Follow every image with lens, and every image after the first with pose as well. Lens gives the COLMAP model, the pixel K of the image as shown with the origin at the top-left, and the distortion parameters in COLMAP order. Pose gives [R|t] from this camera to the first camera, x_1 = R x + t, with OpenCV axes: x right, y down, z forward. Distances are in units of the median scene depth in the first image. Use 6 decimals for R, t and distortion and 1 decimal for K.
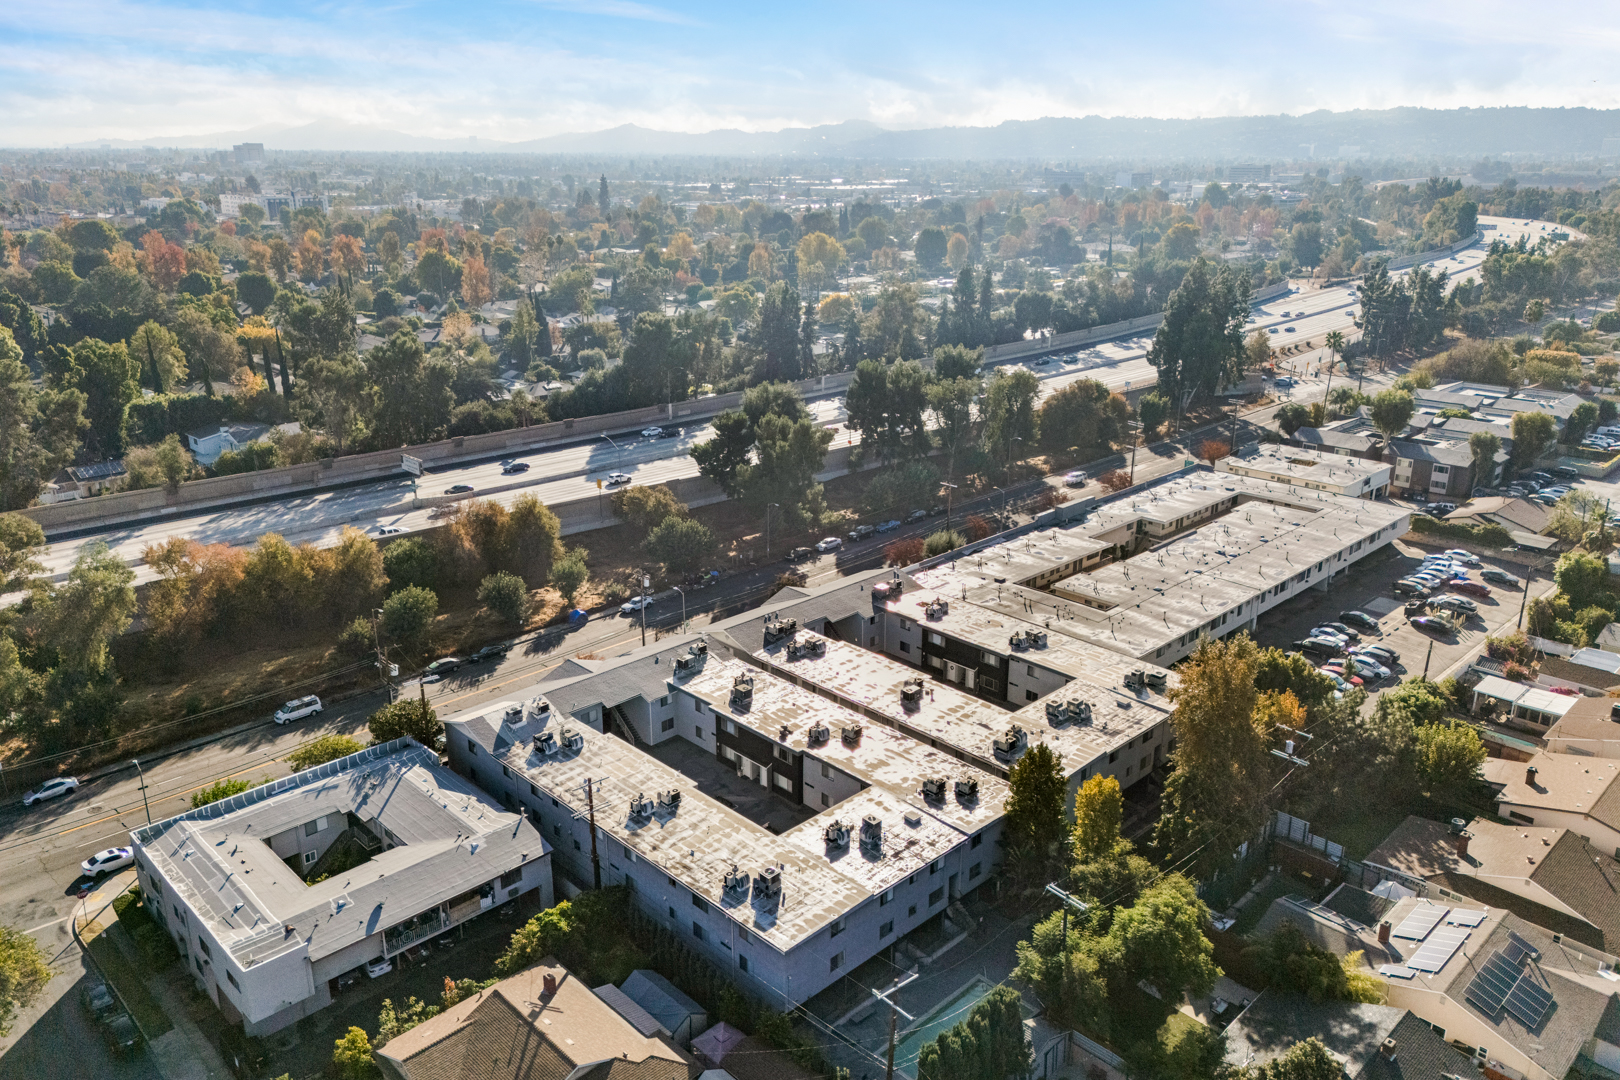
lens RADIAL K [[1187.9, 0, 805.8], [0, 1187.9, 538.8], [0, 0, 1]] dist [0.048549, -0.016119]
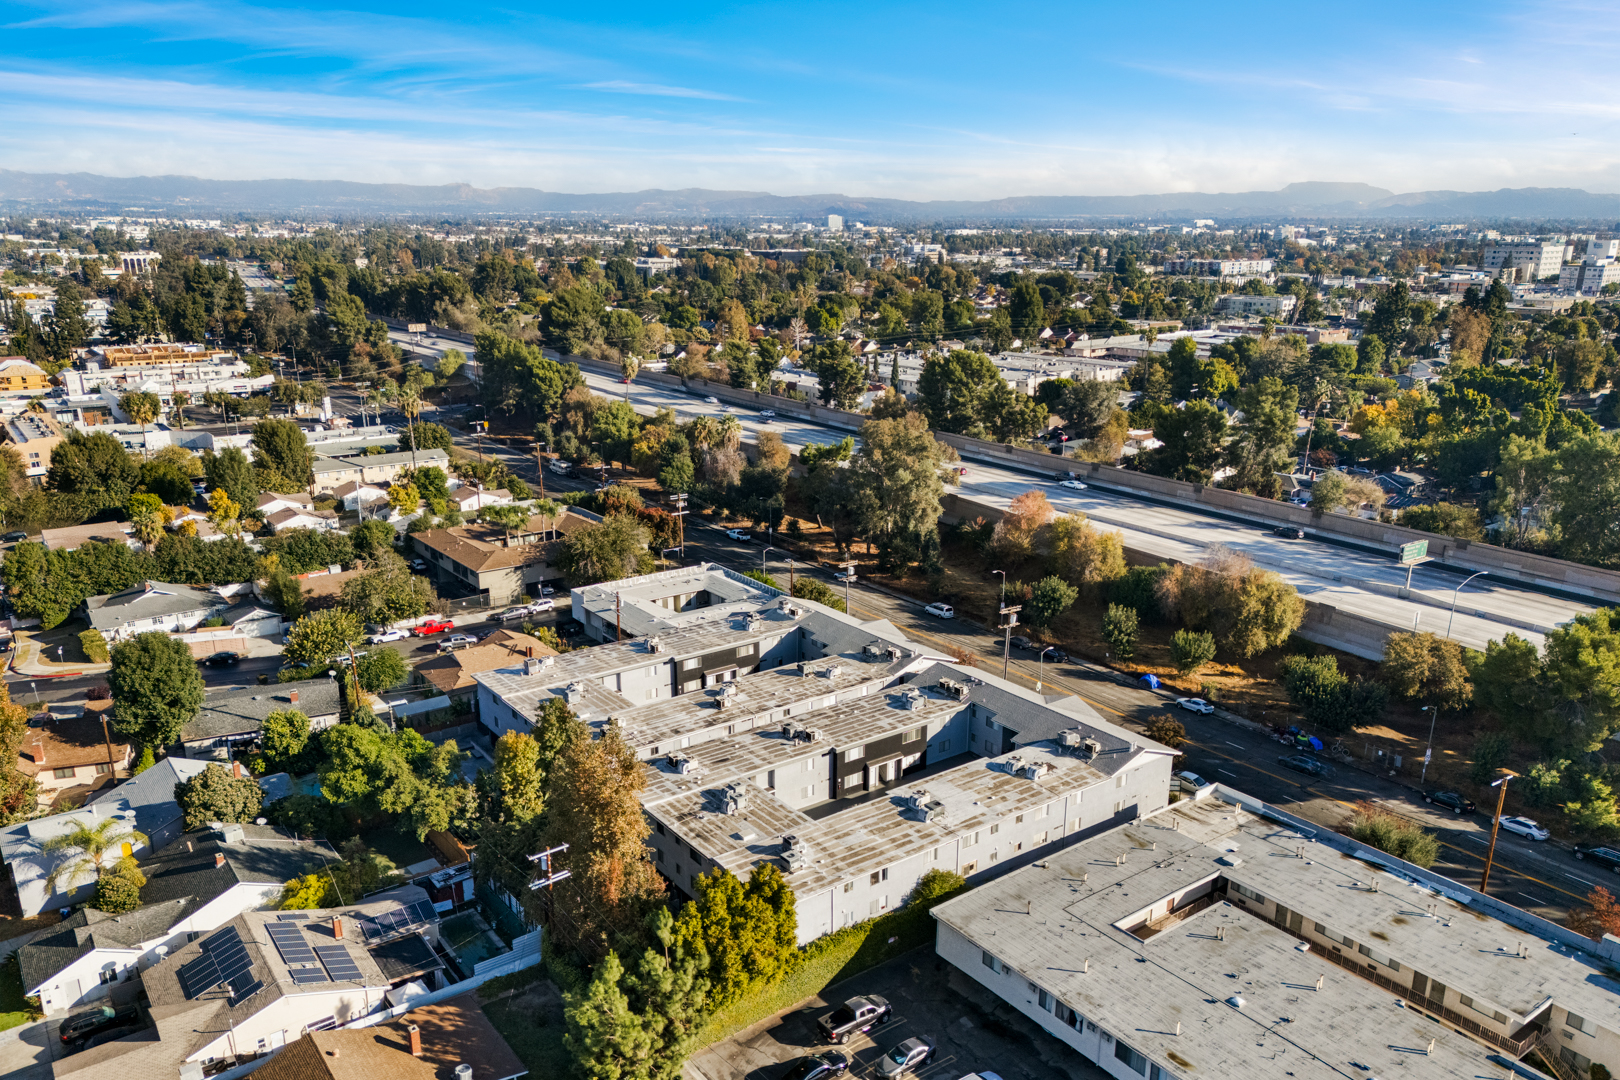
lens RADIAL K [[1187.9, 0, 806.0], [0, 1187.9, 541.3], [0, 0, 1]] dist [0.048549, -0.016119]
pose [[-0.138091, 0.253723, -0.957369, 0.668889], [-0.309940, 0.907009, 0.285082, -0.204217], [0.940674, 0.336095, -0.046611, 0.660311]]
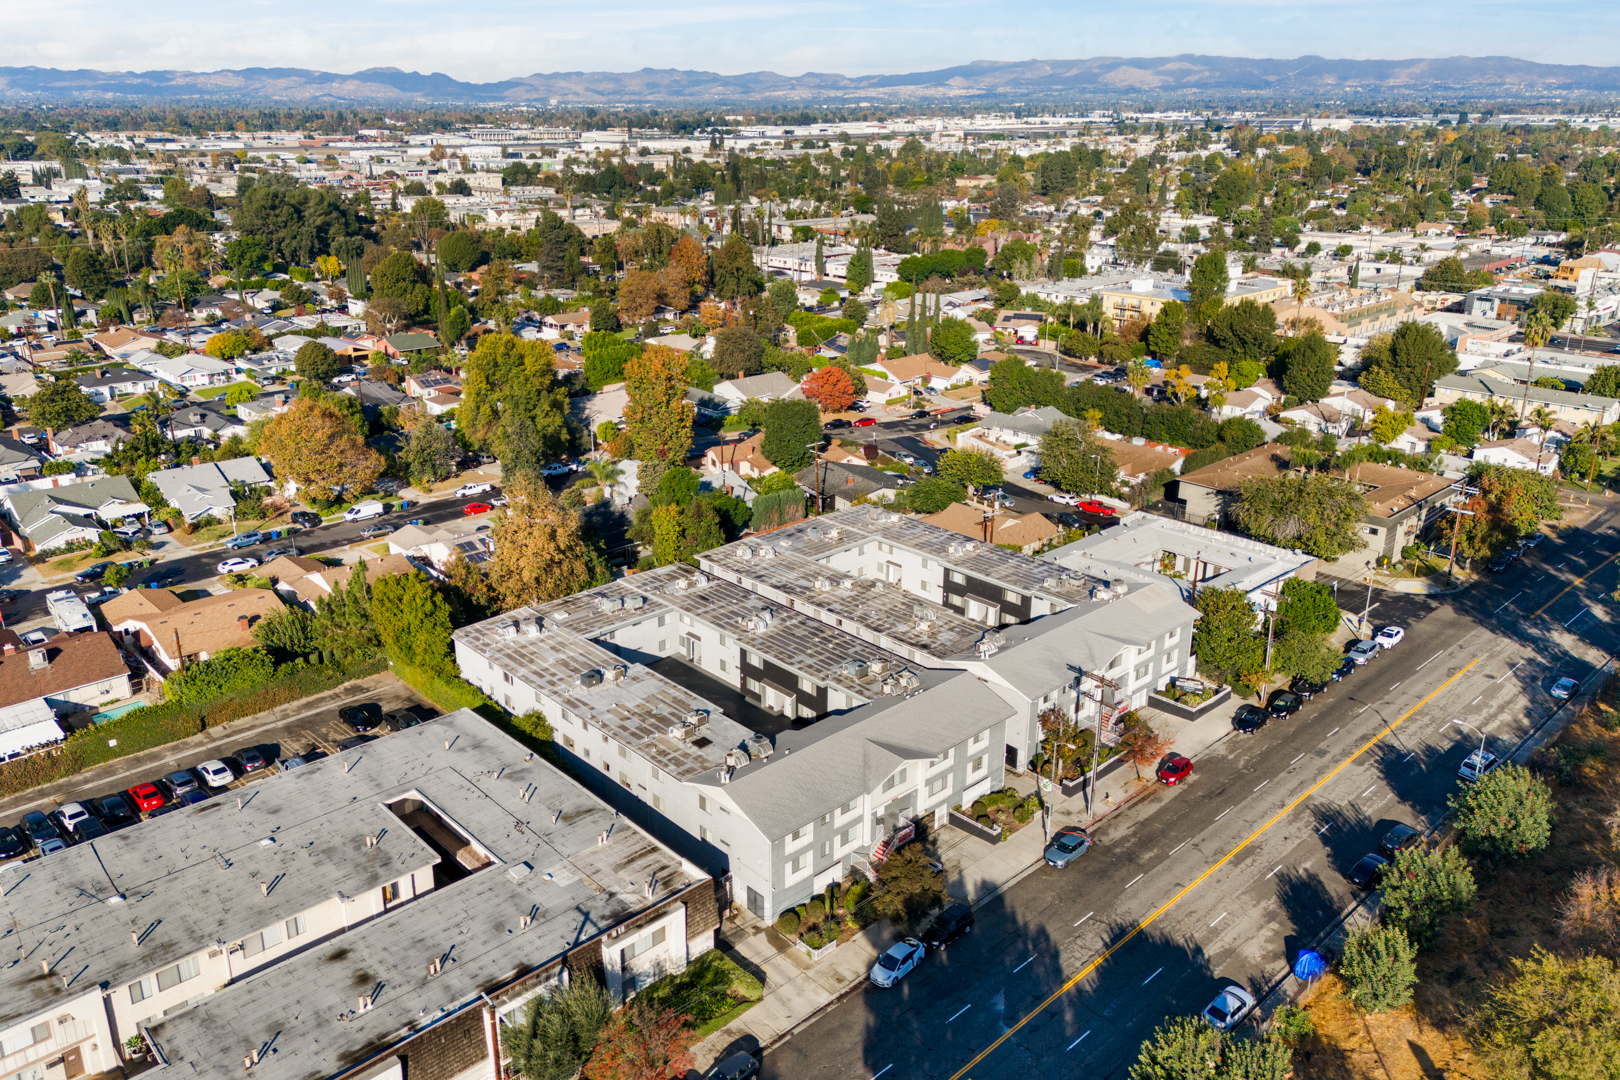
lens RADIAL K [[1187.9, 0, 812.6], [0, 1187.9, 541.1], [0, 0, 1]] dist [0.048549, -0.016119]
pose [[-0.999843, -0.008630, 0.015483, 0.014962], [0.002733, 0.788007, 0.615660, -0.362725], [-0.017514, 0.615605, -0.787860, 1.163238]]
